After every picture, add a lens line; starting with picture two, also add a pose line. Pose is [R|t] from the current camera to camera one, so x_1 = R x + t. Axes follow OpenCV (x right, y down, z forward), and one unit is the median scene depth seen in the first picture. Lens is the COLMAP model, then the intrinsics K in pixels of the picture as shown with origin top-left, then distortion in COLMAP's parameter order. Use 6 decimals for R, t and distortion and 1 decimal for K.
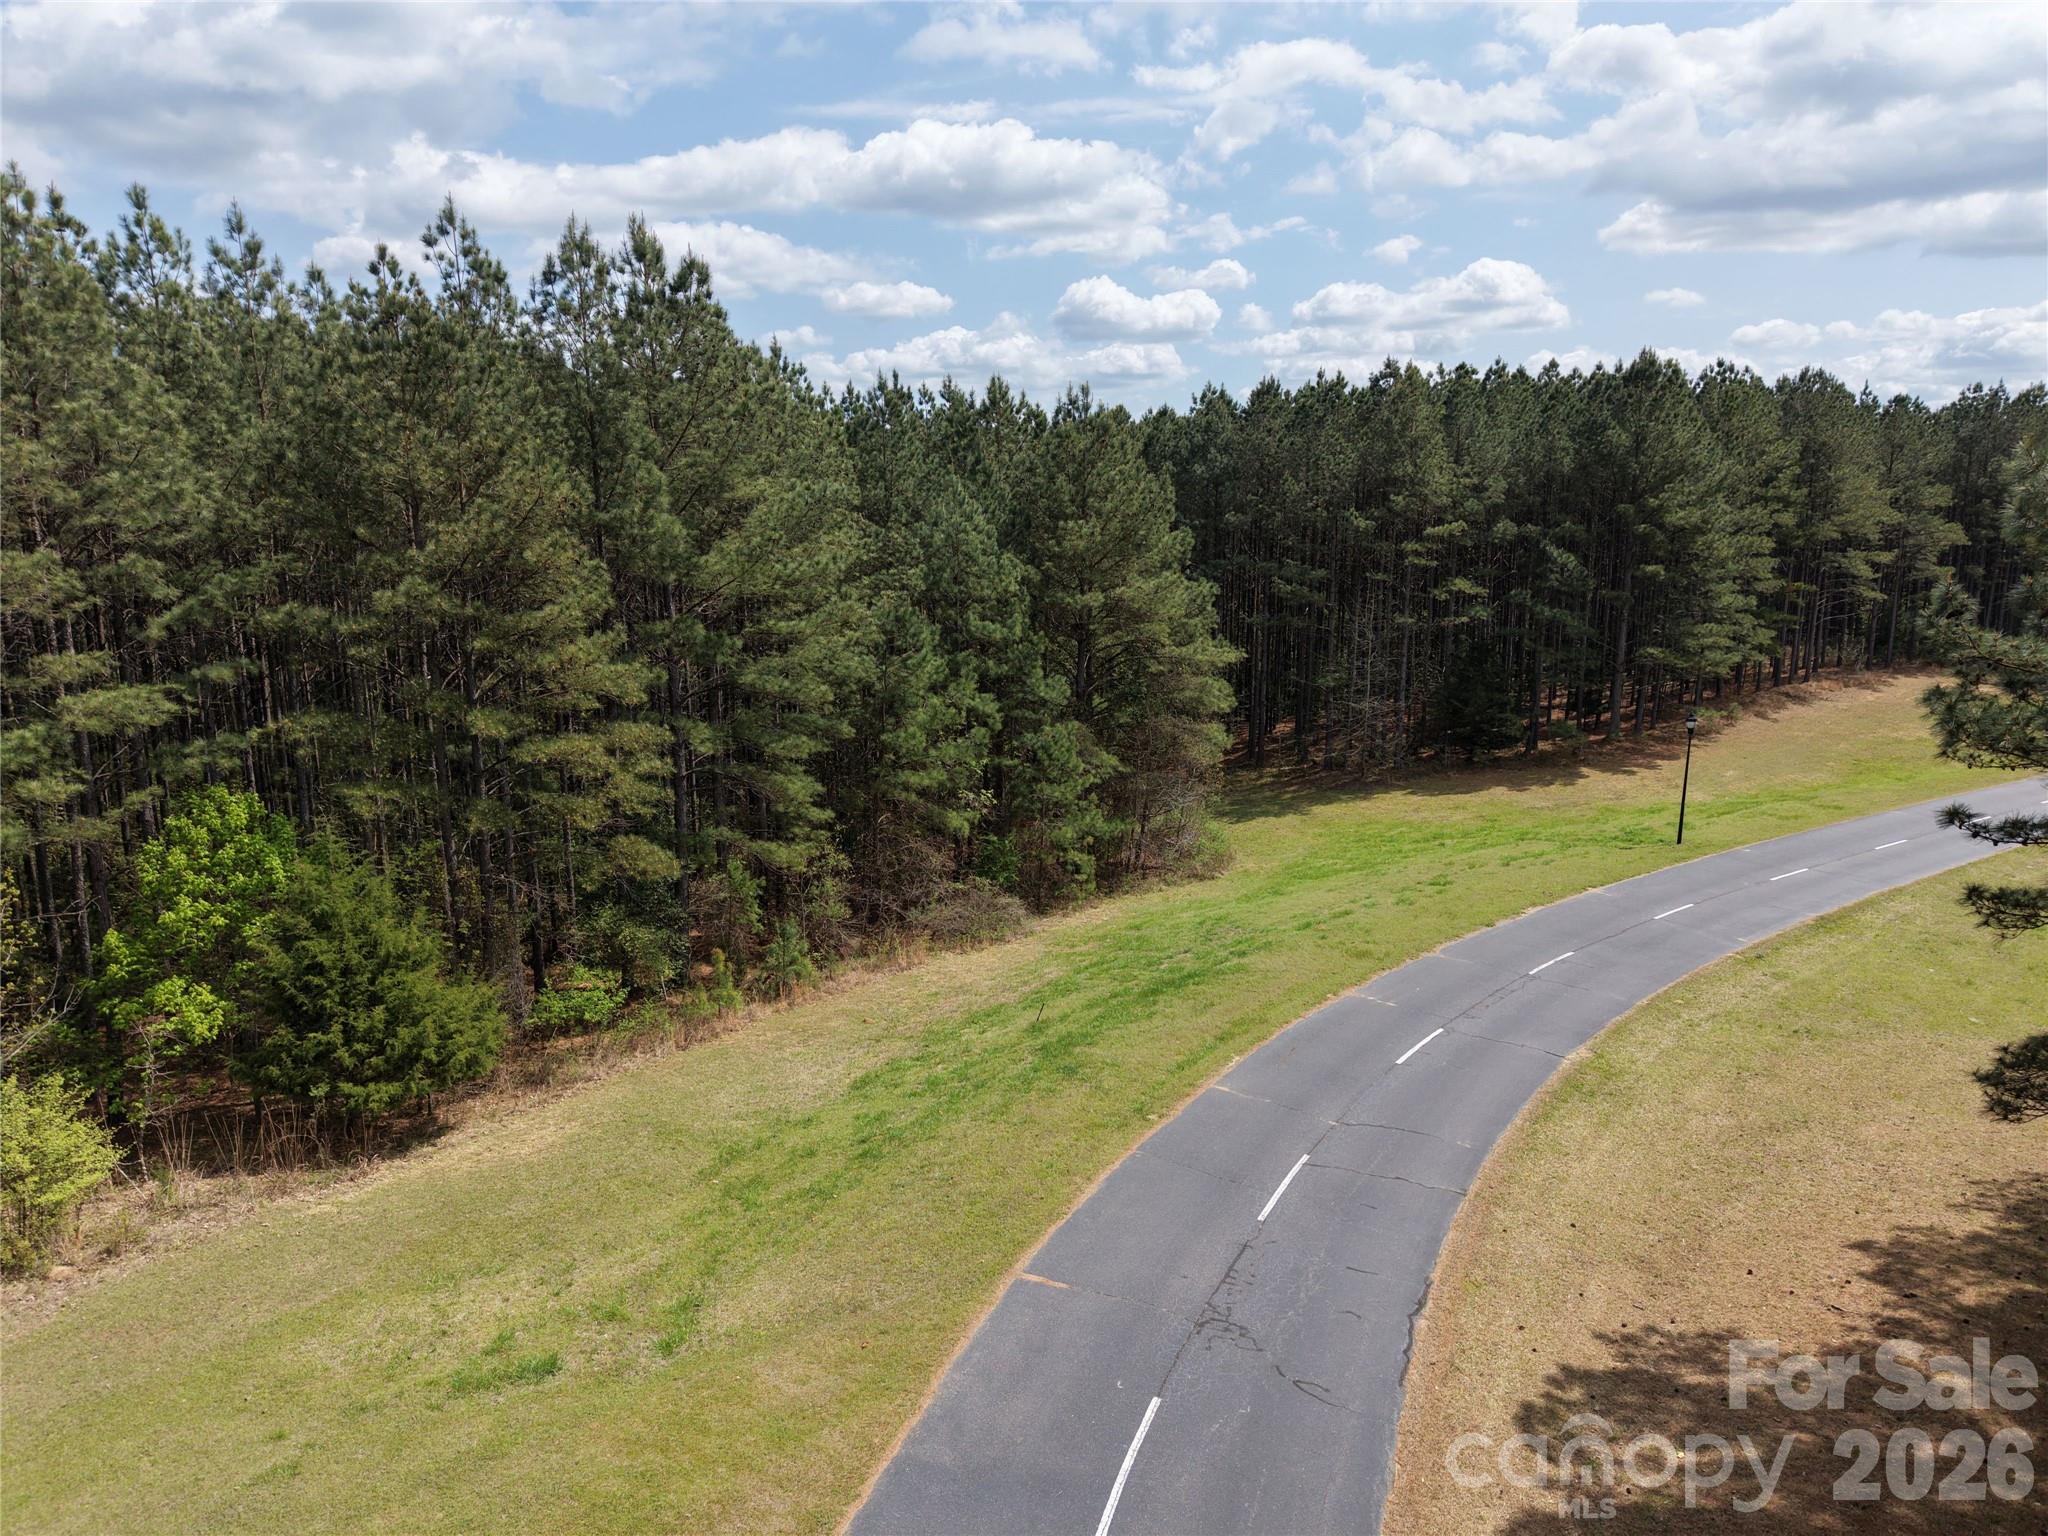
lens RADIAL K [[1407.5, 0, 988.6], [0, 1407.5, 767.6], [0, 0, 1]] dist [0.008760, -0.009654]
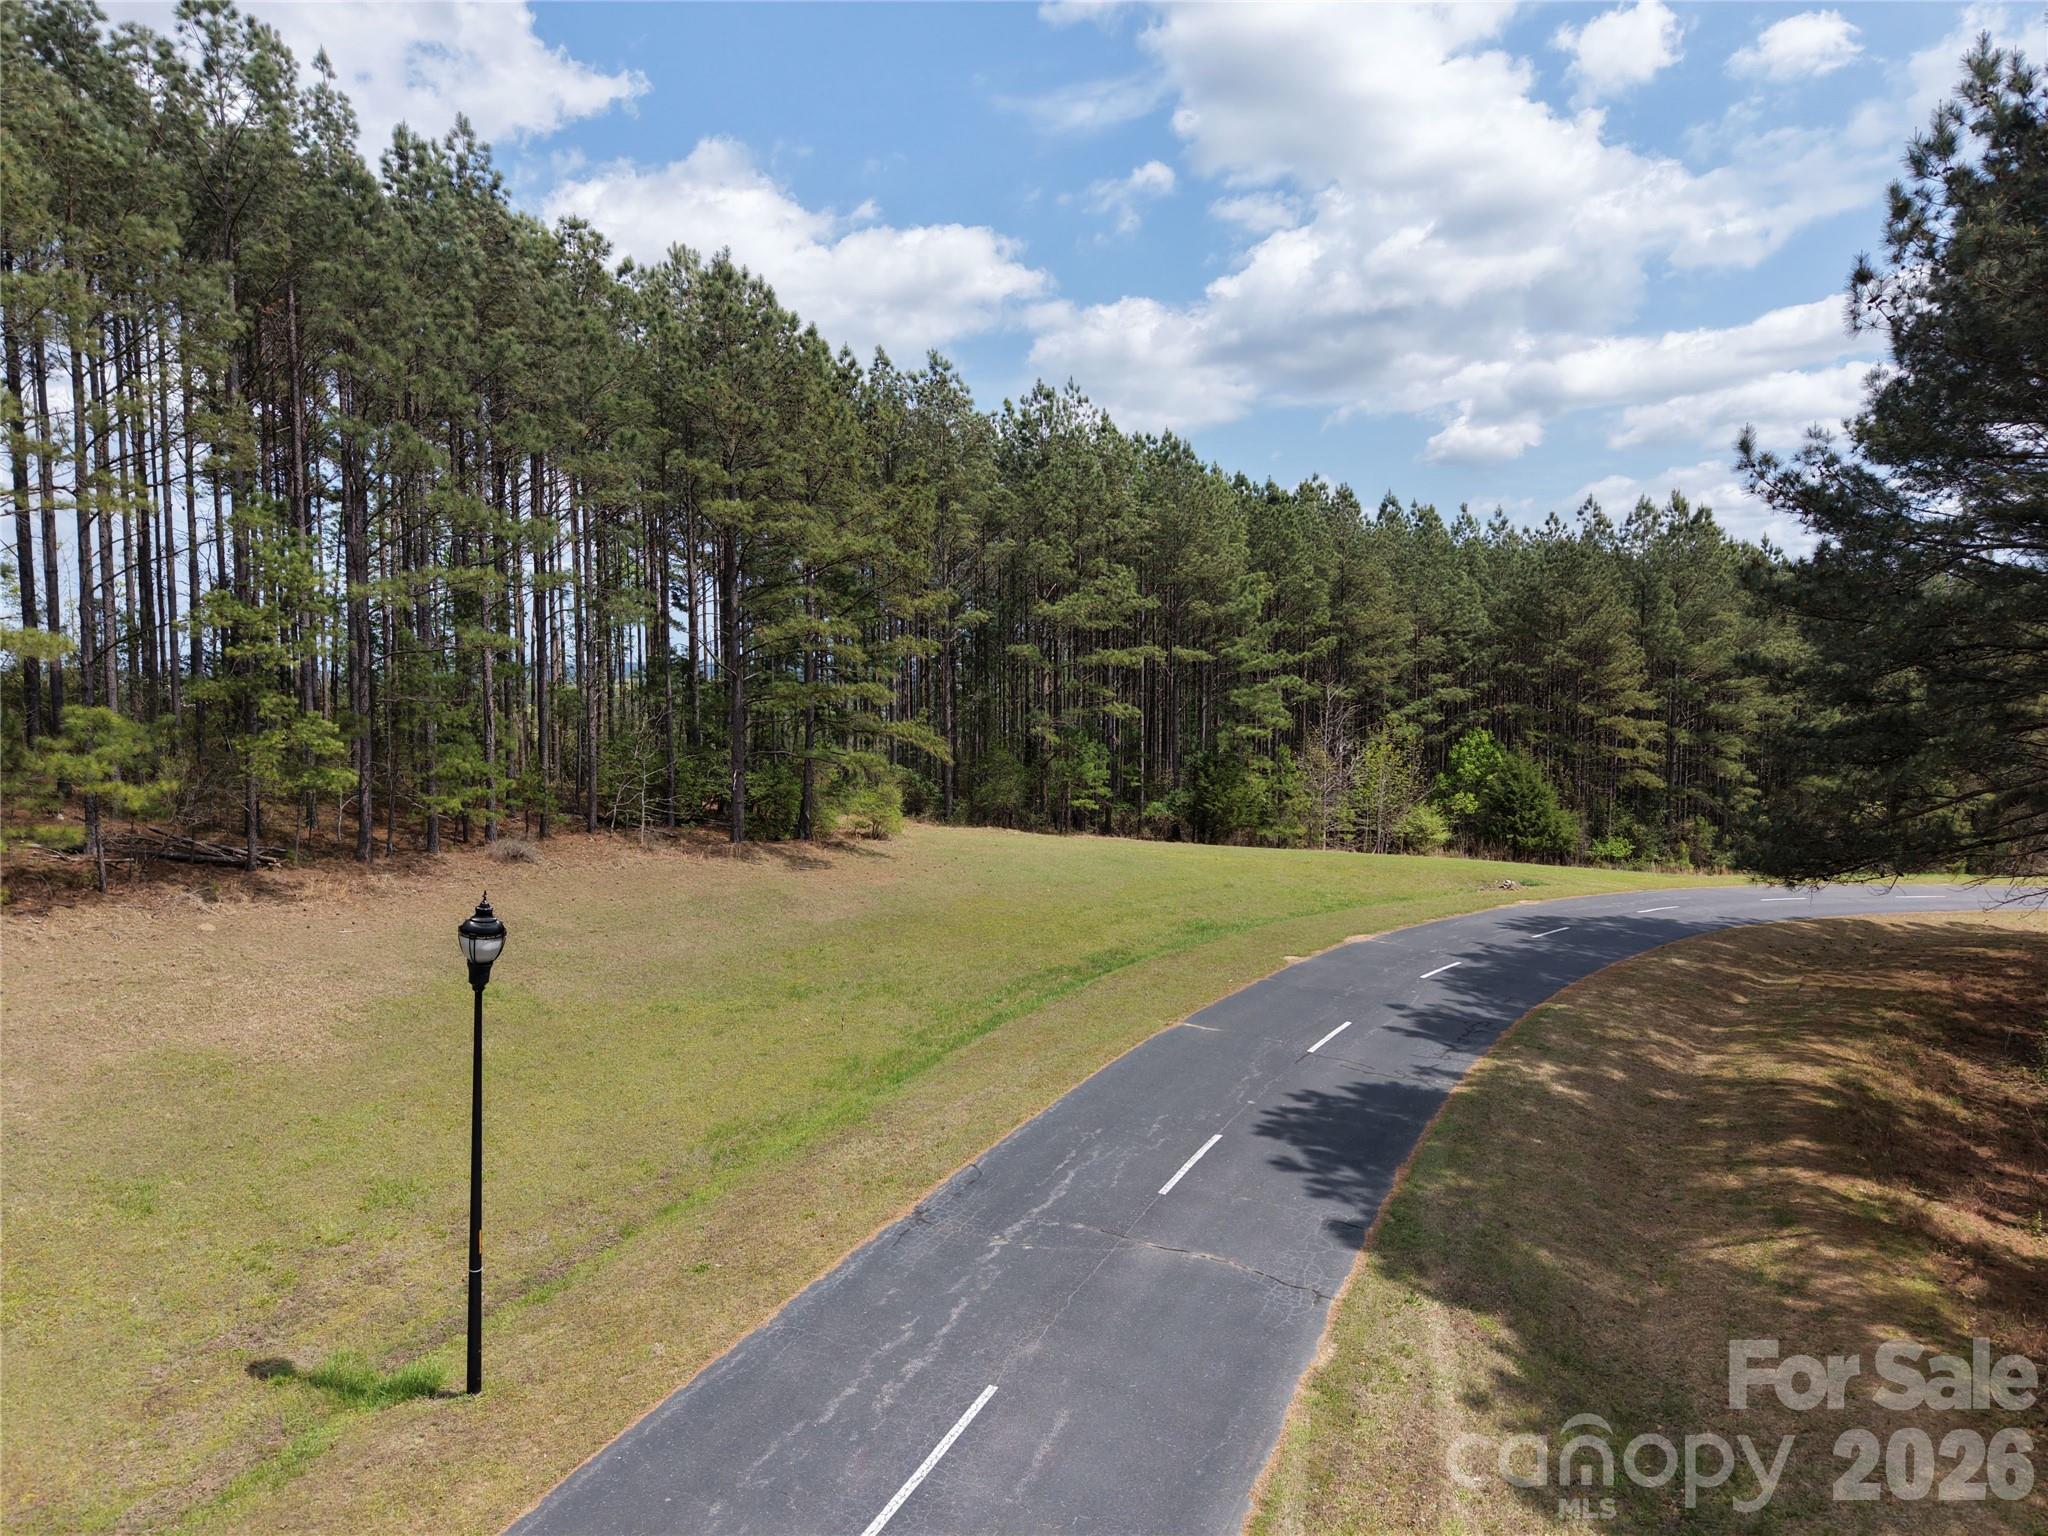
lens RADIAL K [[1407.5, 0, 988.6], [0, 1407.5, 767.6], [0, 0, 1]] dist [0.008760, -0.009654]
pose [[0.757325, 0.055903, -0.650640, 0.367858], [-0.122224, 0.990857, -0.057130, 0.266867], [0.641498, 0.122790, 0.757234, -1.208327]]
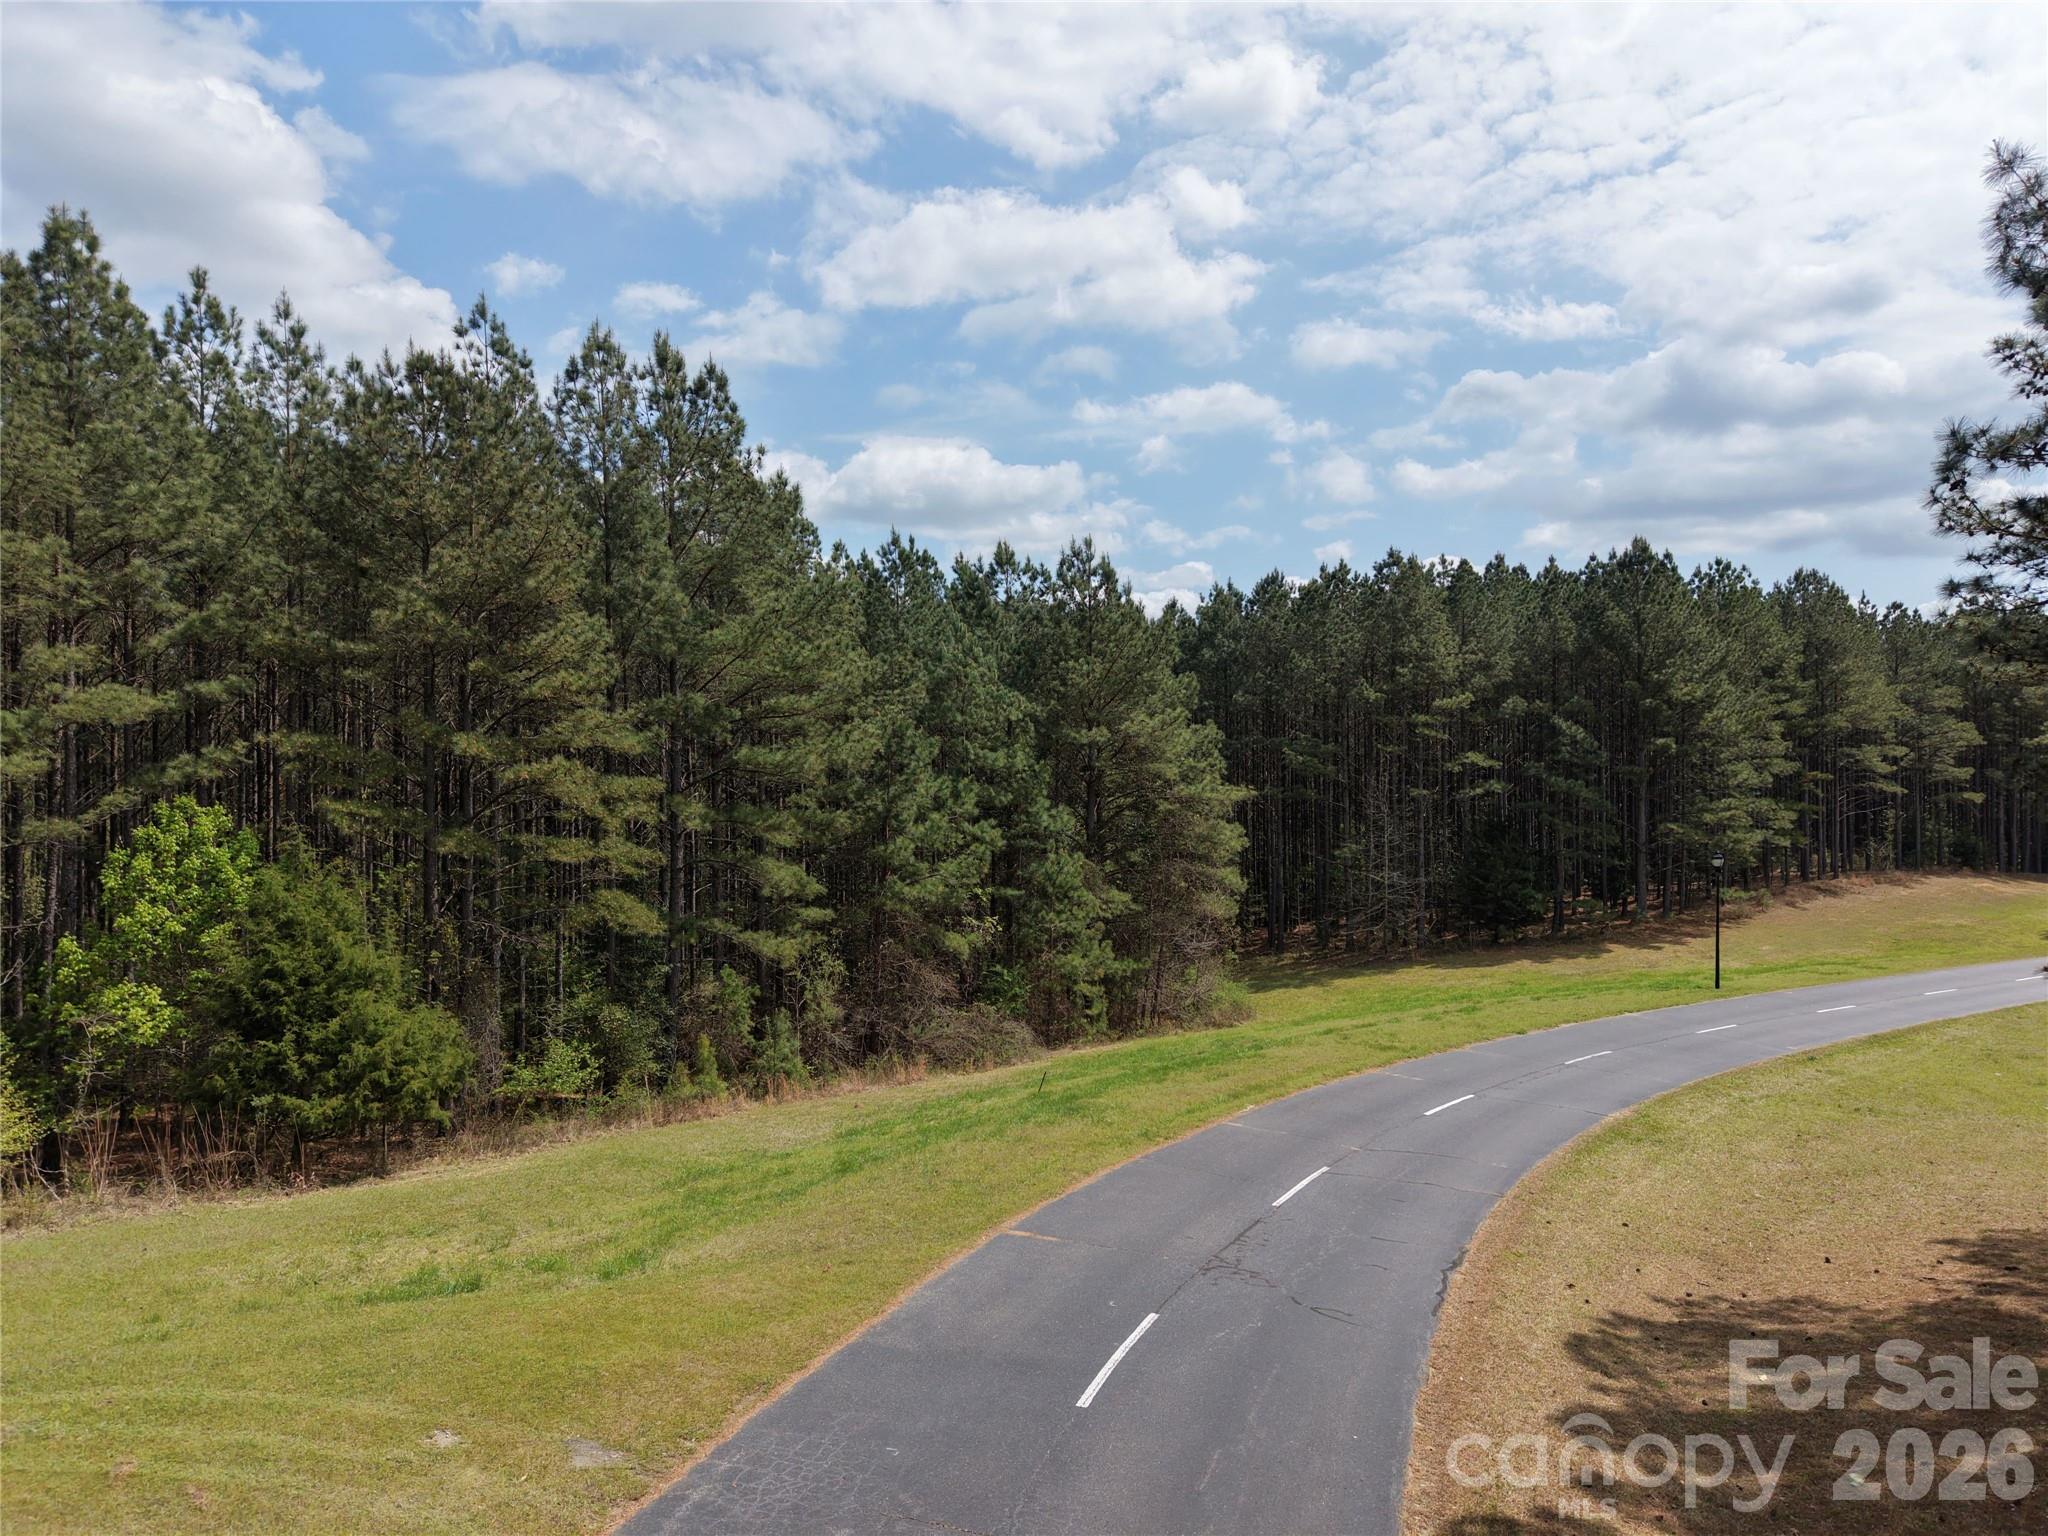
lens RADIAL K [[1411.8, 0, 986.5], [0, 1411.8, 738.1], [0, 0, 1]] dist [-0.004085, 0.004280]
pose [[0.999872, -0.000132, -0.015989, 0.013609], [-0.003192, 0.978202, -0.207630, 0.131015], [0.015668, 0.207654, 0.978077, 0.030532]]
